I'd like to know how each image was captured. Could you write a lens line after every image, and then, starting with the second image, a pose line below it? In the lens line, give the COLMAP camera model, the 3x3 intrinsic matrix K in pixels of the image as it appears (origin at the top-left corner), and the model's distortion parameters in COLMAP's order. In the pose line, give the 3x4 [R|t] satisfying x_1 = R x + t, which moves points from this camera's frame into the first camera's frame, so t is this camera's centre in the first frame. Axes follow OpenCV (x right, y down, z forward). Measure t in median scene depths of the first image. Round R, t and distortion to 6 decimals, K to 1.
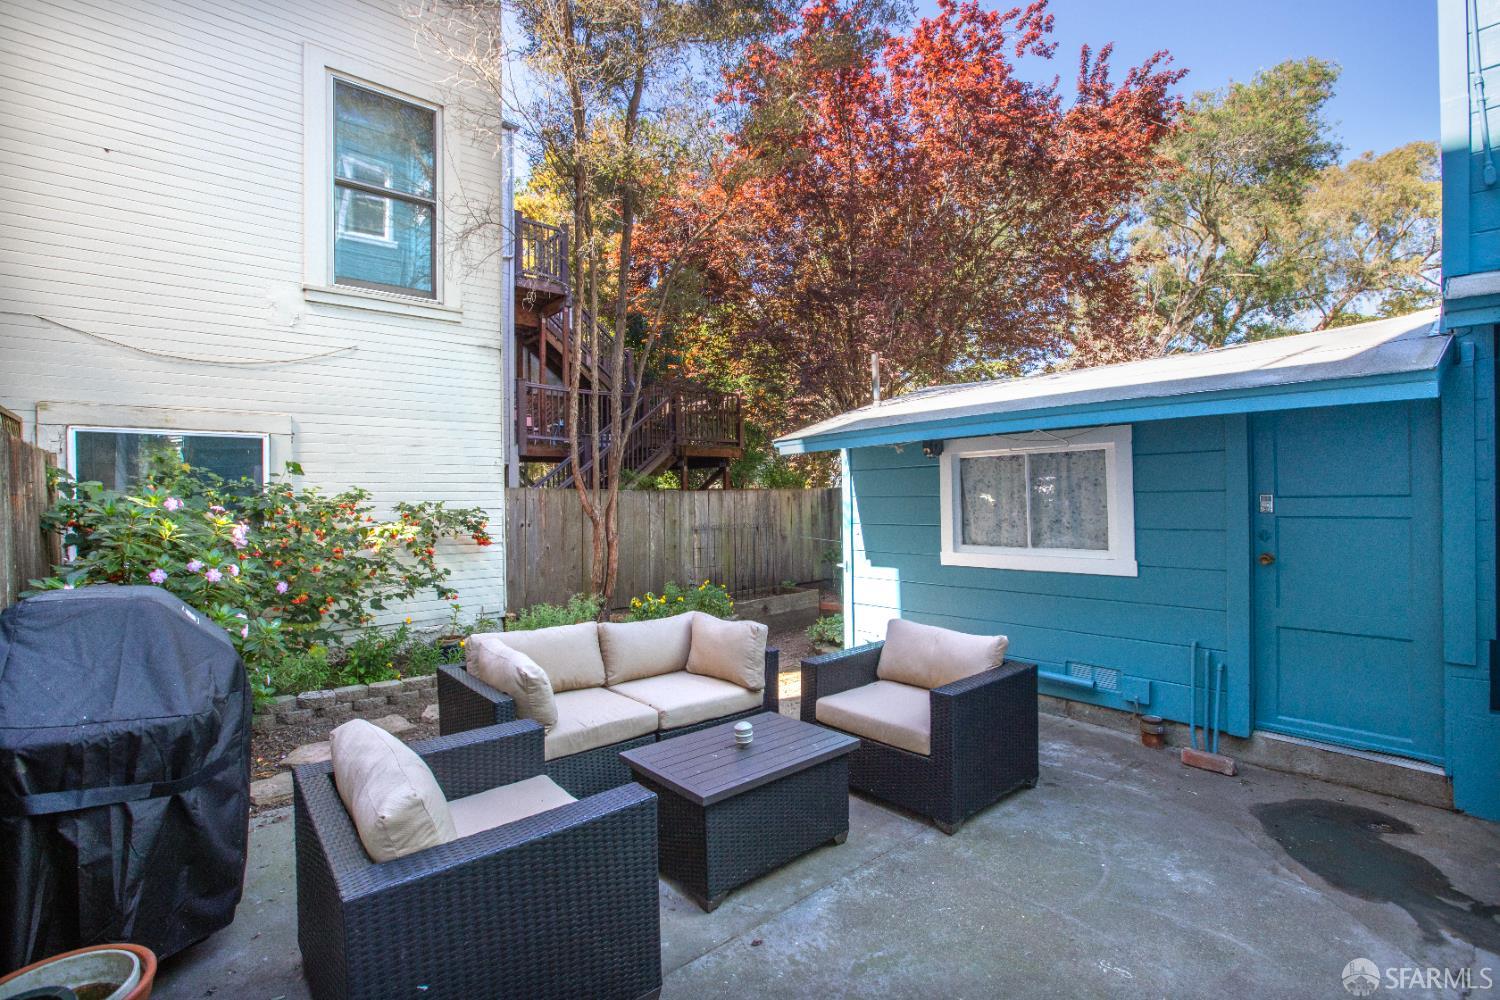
lens RADIAL K [[682.6, 0, 733.5], [0, 682.6, 495.1], [0, 0, 1]] dist [-0.015708, 0.004057]
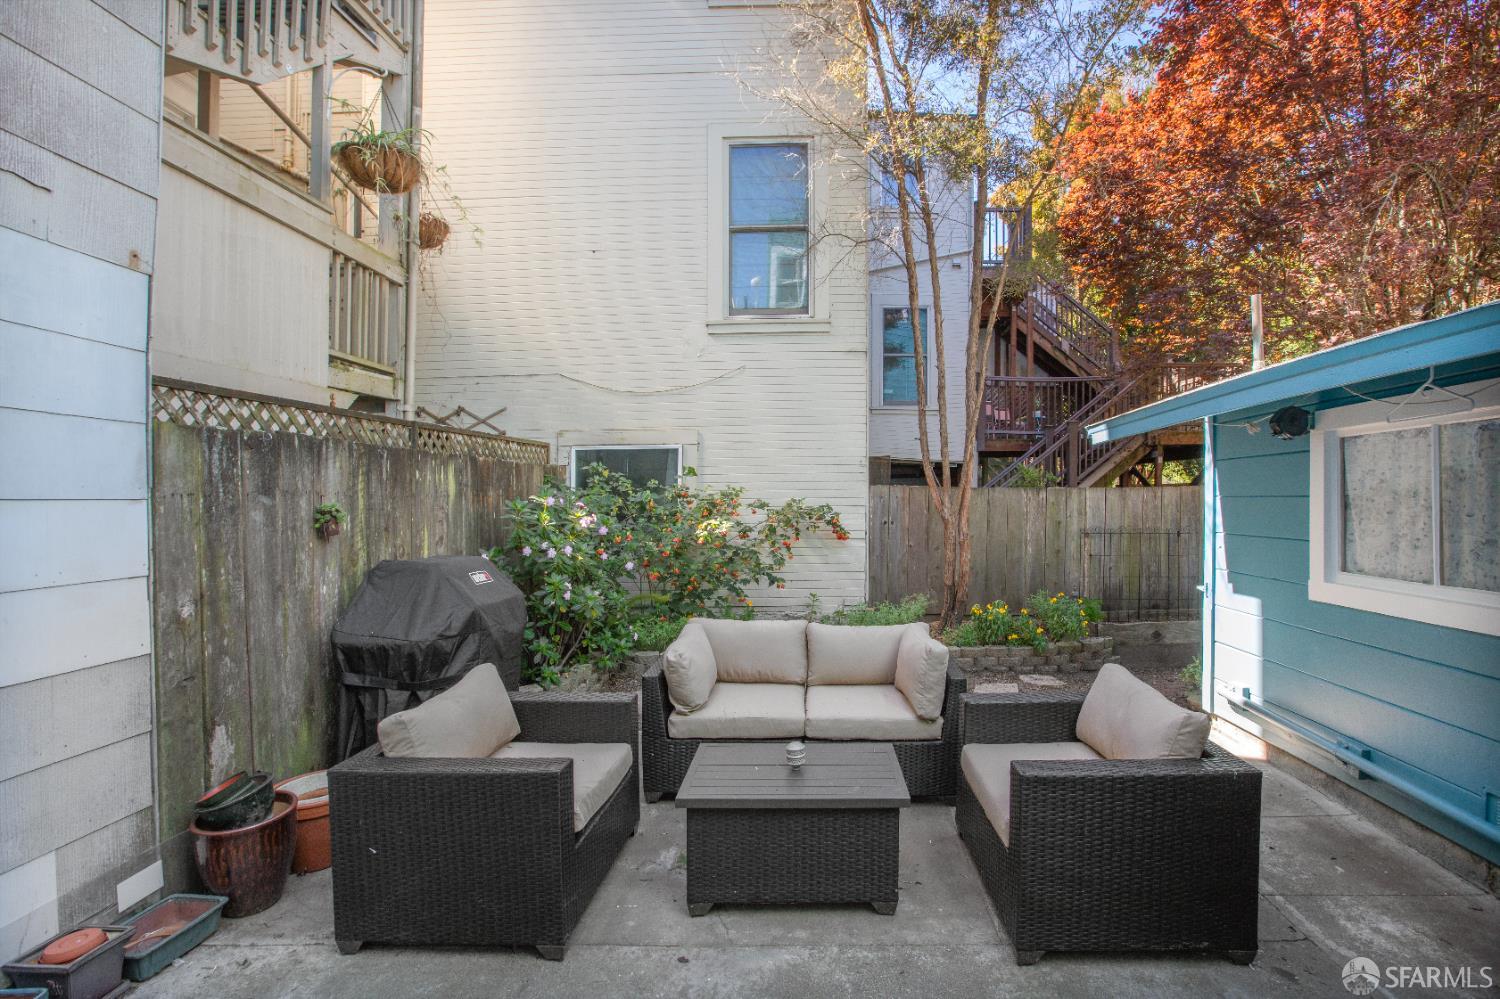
lens RADIAL K [[682.6, 0, 738.0], [0, 682.6, 501.2], [0, 0, 1]] dist [-0.015708, 0.004057]
pose [[0.748691, 0.007741, -0.662874, 0.252909], [0.002034, 0.999900, 0.013974, -0.002456], [0.662916, -0.011810, 0.748600, 0.116990]]
